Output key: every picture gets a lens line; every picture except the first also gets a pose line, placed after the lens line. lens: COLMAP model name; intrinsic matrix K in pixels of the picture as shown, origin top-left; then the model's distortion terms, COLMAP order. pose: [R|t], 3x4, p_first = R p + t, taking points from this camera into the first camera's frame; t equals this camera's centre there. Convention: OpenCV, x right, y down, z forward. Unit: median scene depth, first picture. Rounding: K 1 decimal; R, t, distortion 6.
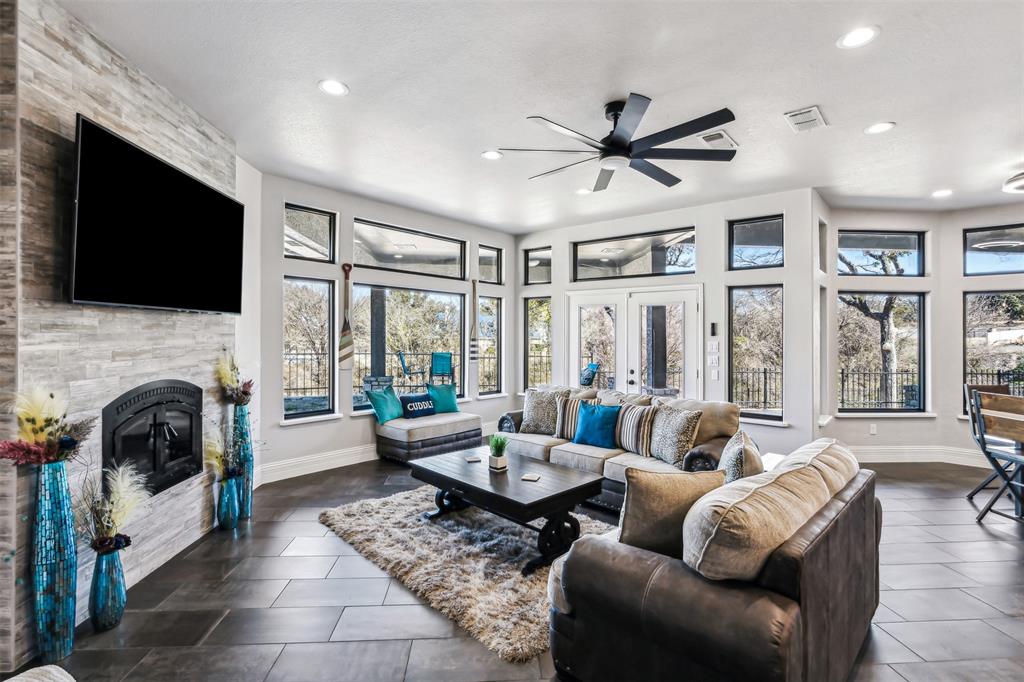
lens RADIAL K [[473.1, 0, 514.1], [0, 473.1, 334.9], [0, 0, 1]] dist [-0.006009, 0.002581]
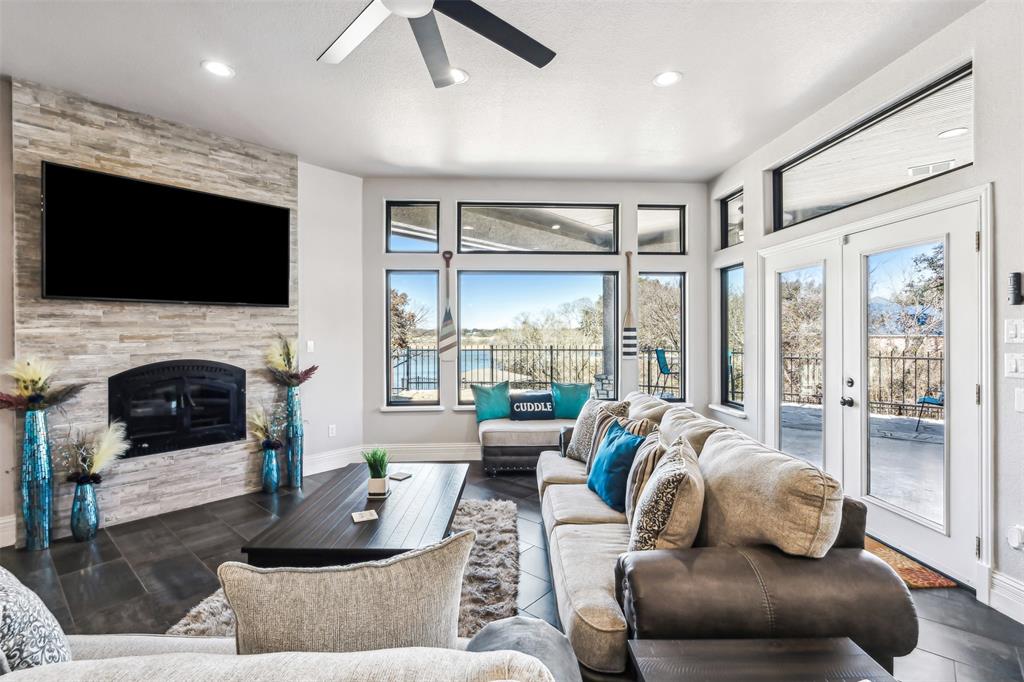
lens RADIAL K [[473.1, 0, 513.3], [0, 473.1, 337.3], [0, 0, 1]] dist [-0.006009, 0.002581]
pose [[0.701095, -0.008385, -0.713018, 0.773595], [0.011626, 0.999932, -0.000328, 0.048418], [0.712973, -0.008060, 0.701145, 0.761045]]
